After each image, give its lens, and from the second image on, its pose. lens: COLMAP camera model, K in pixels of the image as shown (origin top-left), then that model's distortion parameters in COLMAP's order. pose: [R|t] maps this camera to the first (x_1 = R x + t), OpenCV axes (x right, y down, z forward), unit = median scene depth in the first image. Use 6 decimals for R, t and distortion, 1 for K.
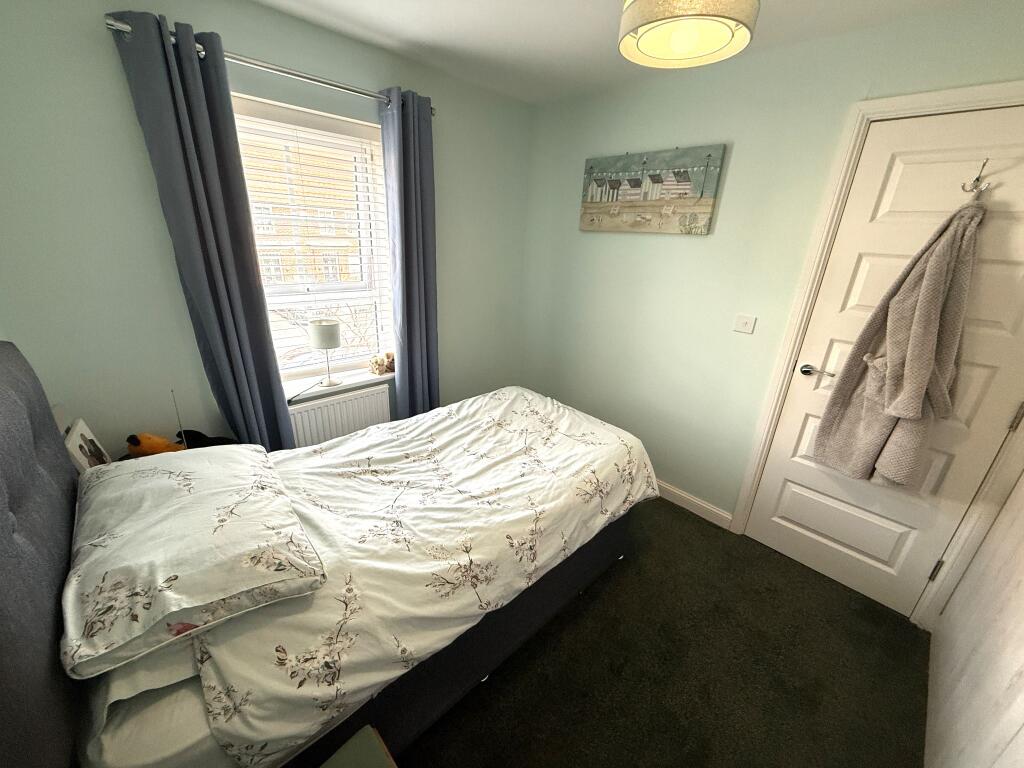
lens RADIAL K [[405.7, 0, 508.5], [0, 405.7, 382.3], [0, 0, 1]] dist [0.001385, 0.000051]
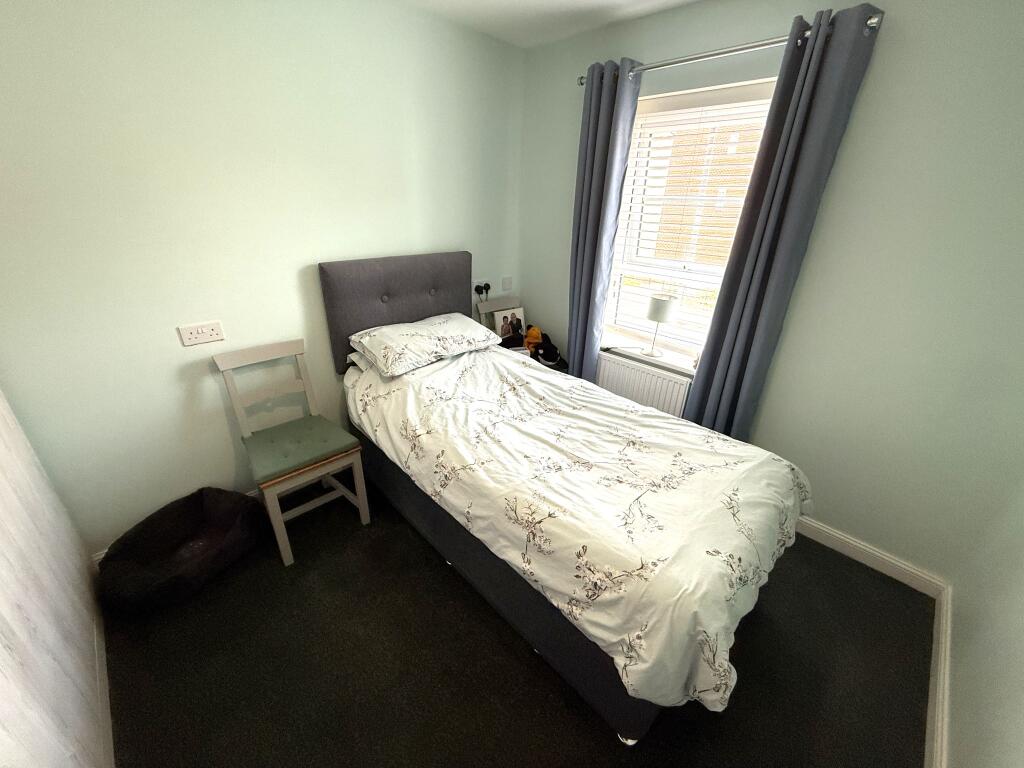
lens RADIAL K [[405.7, 0, 508.5], [0, 405.7, 382.3], [0, 0, 1]] dist [0.001385, 0.000051]
pose [[0.008958, 0.370024, -0.928979, 0.786339], [-0.372212, 0.863493, 0.340351, -0.212314], [0.928105, 0.342728, 0.145462, 0.700400]]
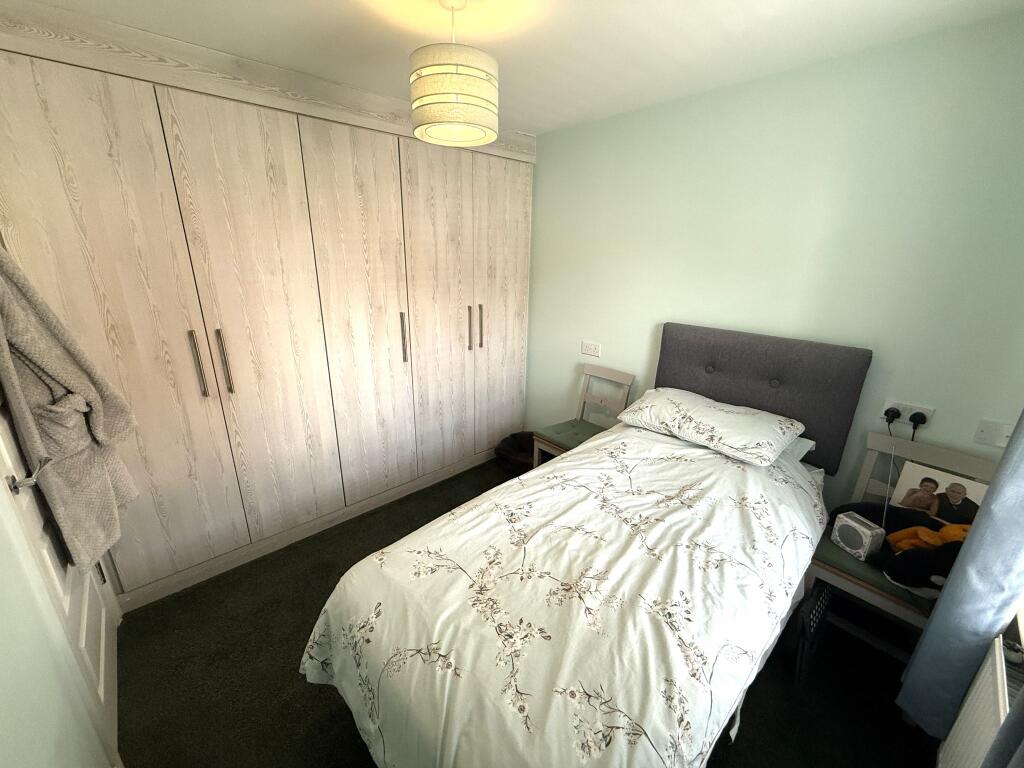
lens RADIAL K [[405.7, 0, 508.5], [0, 405.7, 382.3], [0, 0, 1]] dist [0.001385, 0.000051]
pose [[-0.997820, -0.065982, -0.000942, 0.097408], [-0.052511, 0.785293, 0.616894, -0.568799], [-0.039964, 0.615598, -0.787046, 1.476200]]
